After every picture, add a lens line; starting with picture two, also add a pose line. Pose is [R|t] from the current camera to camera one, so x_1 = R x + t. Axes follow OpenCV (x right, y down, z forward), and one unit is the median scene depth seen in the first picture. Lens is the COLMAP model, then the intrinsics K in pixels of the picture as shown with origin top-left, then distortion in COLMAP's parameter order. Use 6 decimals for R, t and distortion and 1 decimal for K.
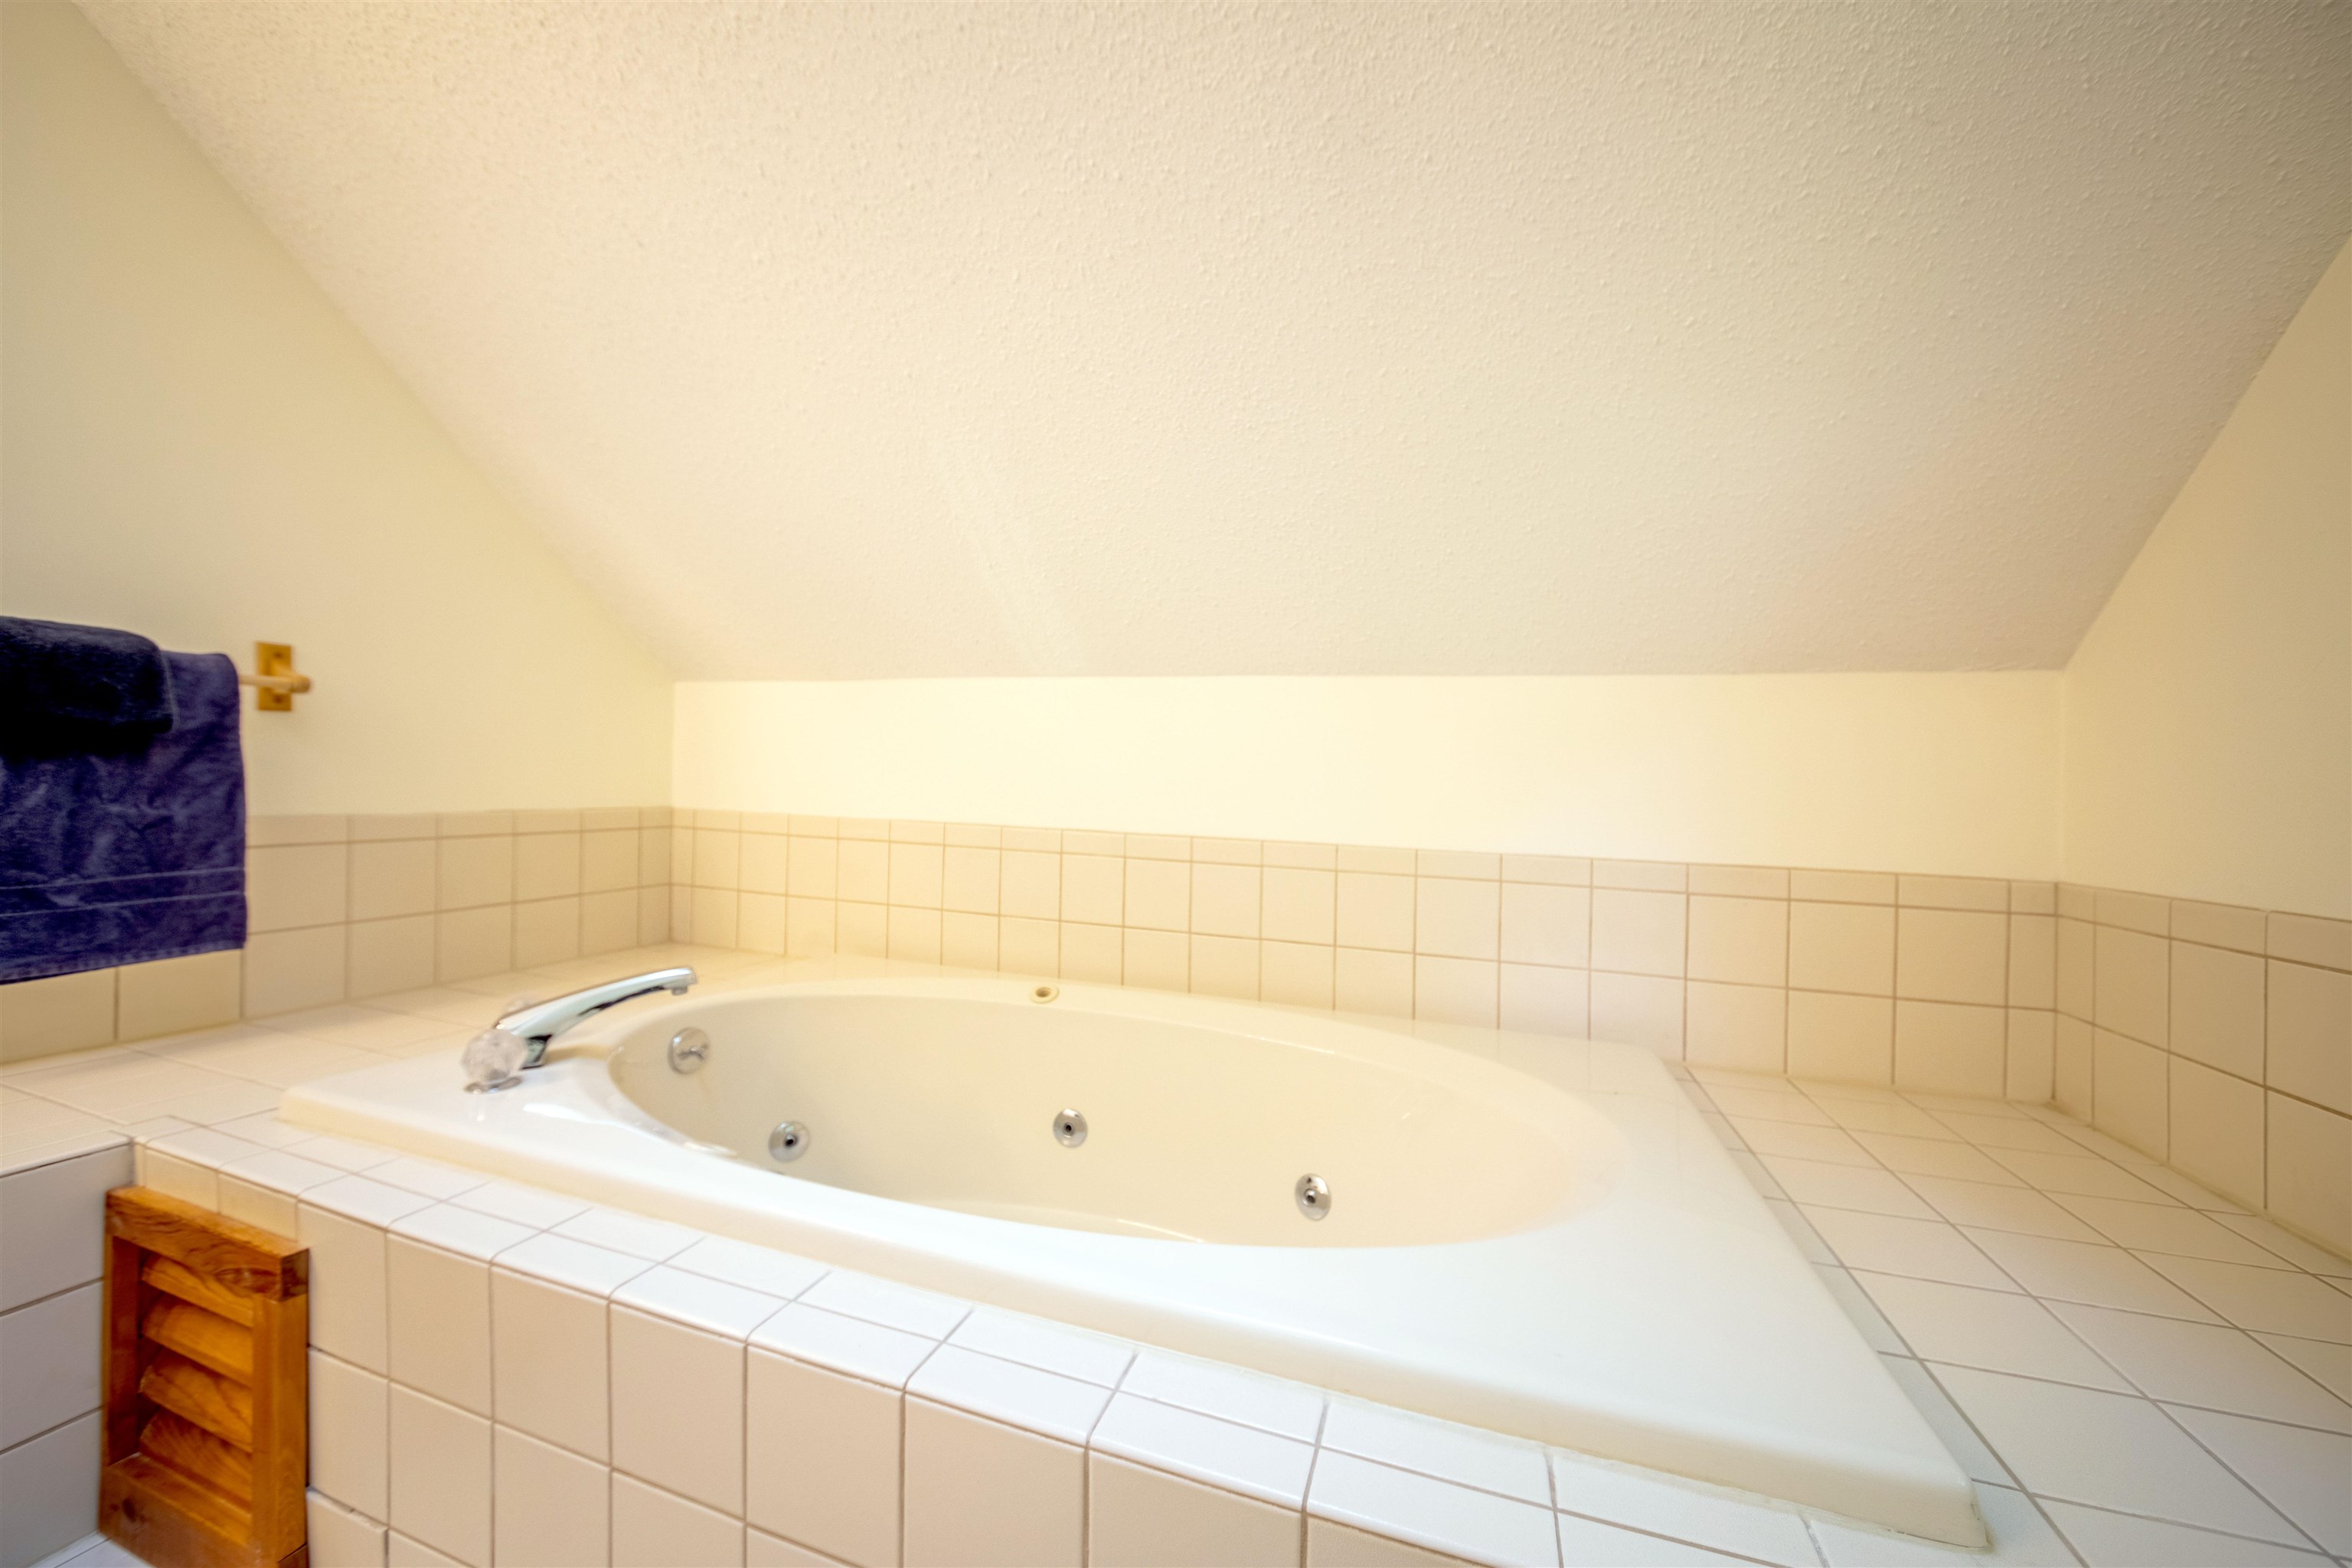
lens RADIAL K [[861.3, 0, 1131.9], [0, 861.3, 778.5], [0, 0, 1]] dist [0.004108, -0.000432]
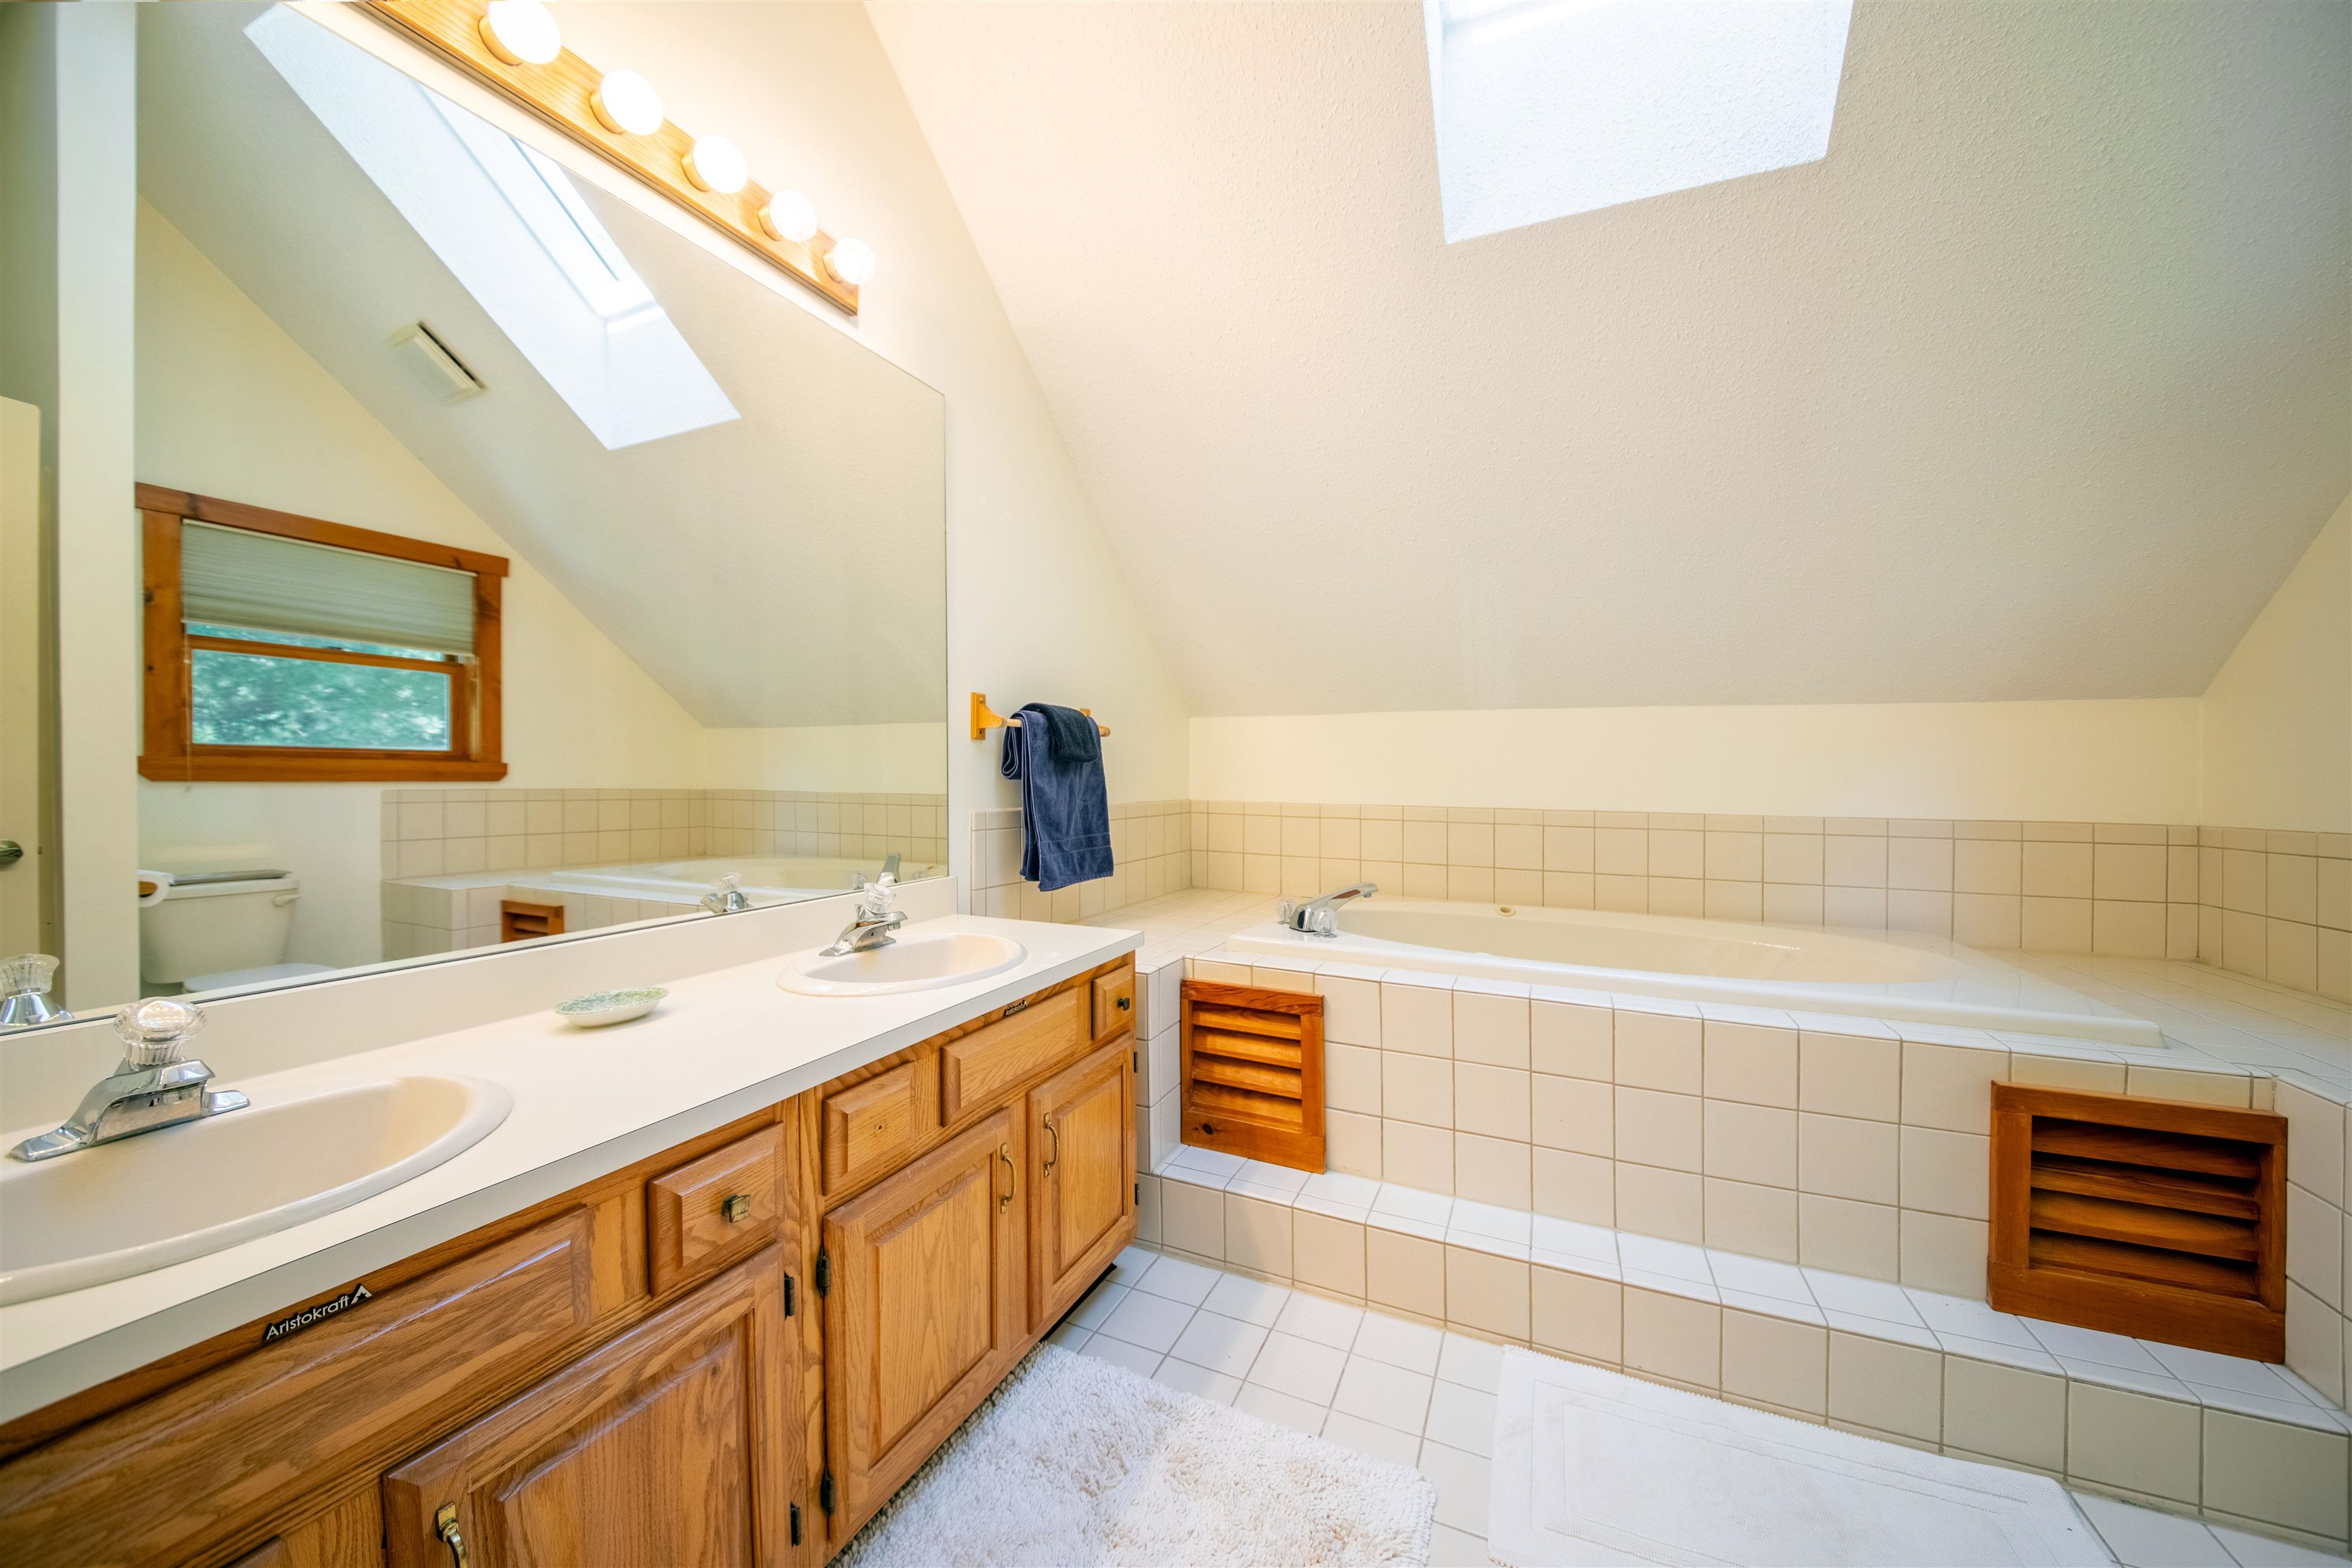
lens RADIAL K [[834.6, 0, 1140.2], [0, 834.6, 777.0], [0, 0, 1]] dist [-0.007001, -0.002696]
pose [[0.994717, -0.019414, -0.100798, -0.708463], [0.019613, 0.999807, 0.000981, -0.014154], [0.100760, -0.002953, 0.994906, -0.686807]]
